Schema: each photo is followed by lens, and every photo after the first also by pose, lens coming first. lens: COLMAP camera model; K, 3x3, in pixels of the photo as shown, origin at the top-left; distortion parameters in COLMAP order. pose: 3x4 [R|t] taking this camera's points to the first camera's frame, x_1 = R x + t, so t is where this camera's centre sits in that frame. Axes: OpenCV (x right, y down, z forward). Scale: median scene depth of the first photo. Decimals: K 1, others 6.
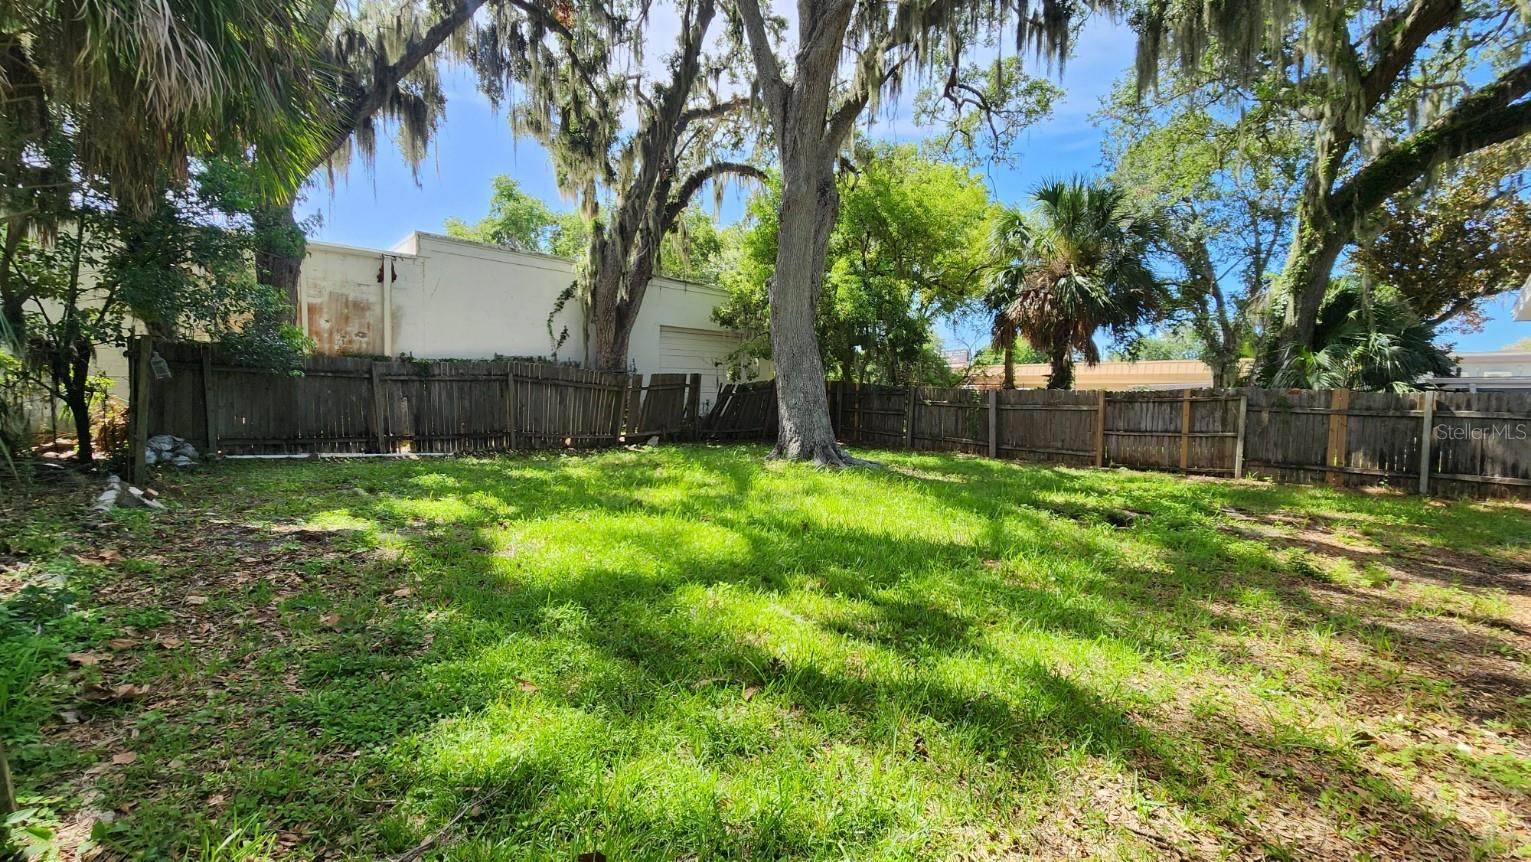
lens RADIAL K [[628.2, 0, 764.5], [0, 628.2, 430.0], [0, 0, 1]] dist [-0.001083, -0.001169]
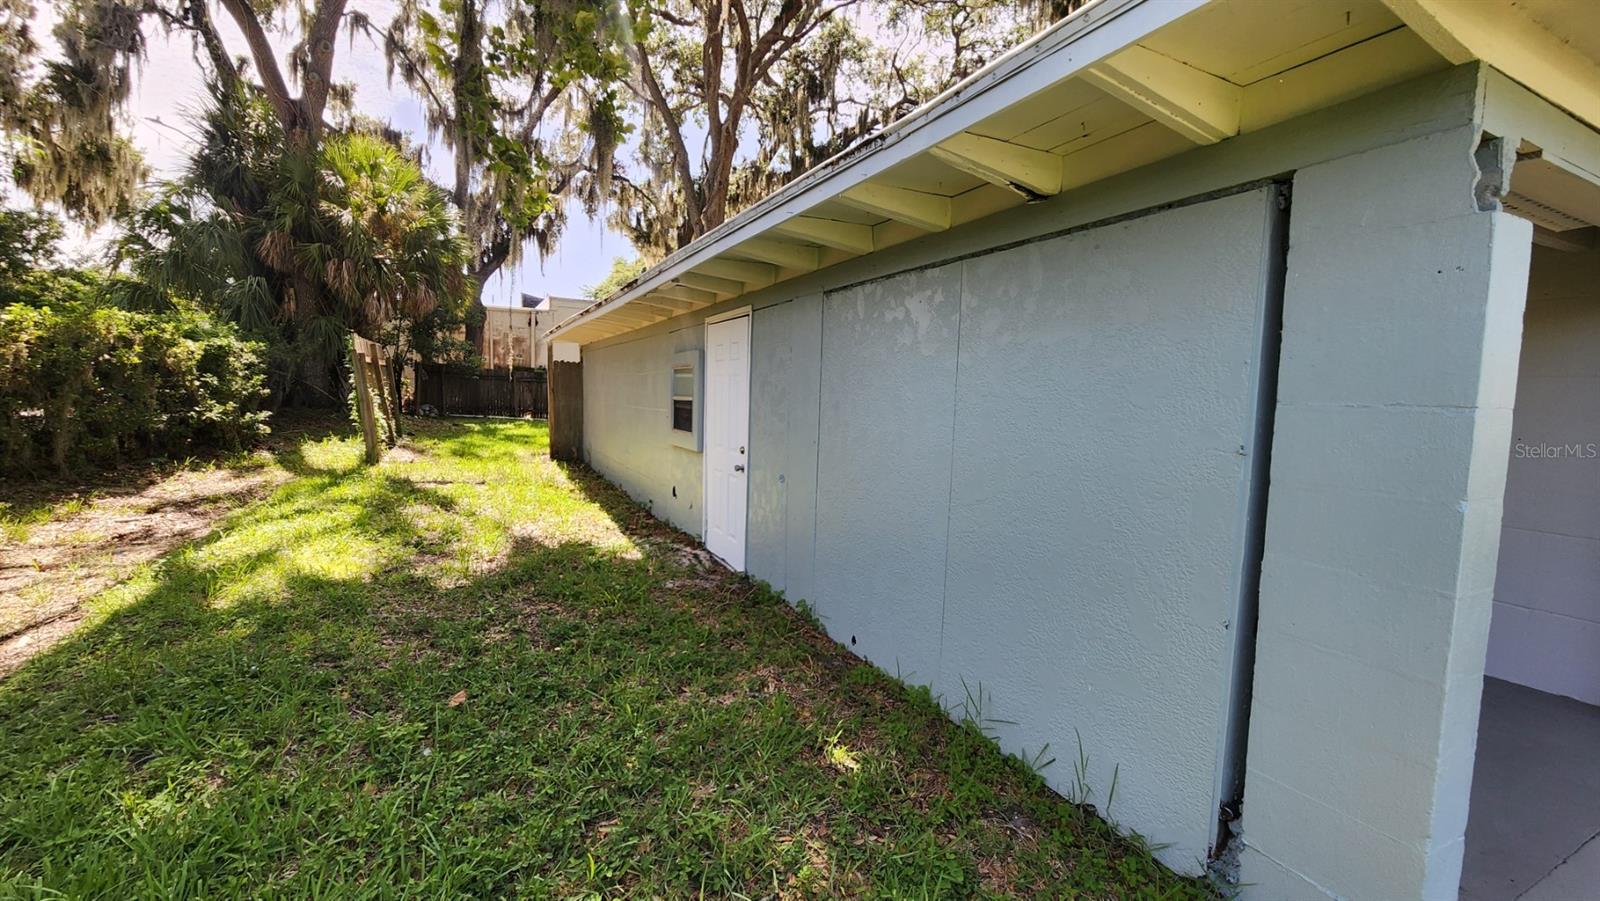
lens RADIAL K [[656.5, 0, 798.4], [0, 656.5, 450.0], [0, 0, 1]] dist [-0.001083, -0.001169]
pose [[0.967052, 0.034571, -0.252219, 0.726918], [-0.029367, 0.999272, 0.024370, 0.056886], [0.252878, -0.016160, 0.967363, -0.736945]]
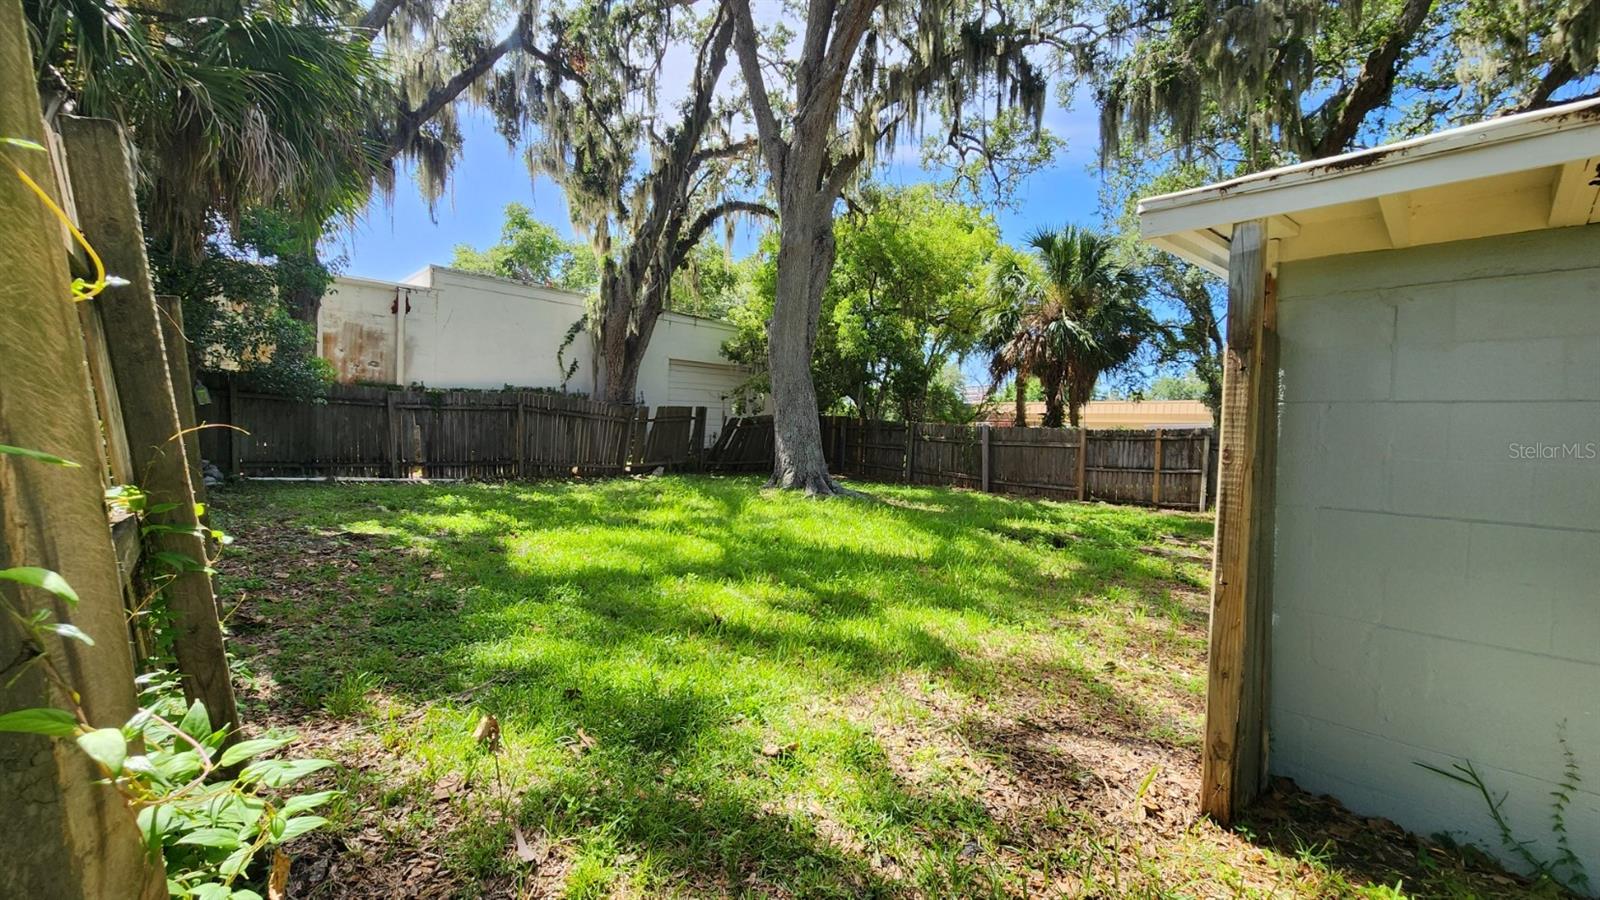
lens RADIAL K [[656.5, 0, 803.8], [0, 656.5, 448.6], [0, 0, 1]] dist [-0.001083, -0.001169]
pose [[0.999481, 0.014307, 0.028877, 0.037500], [-0.013541, 0.999556, -0.026537, 0.007084], [-0.029244, 0.026133, 0.999231, -0.106546]]
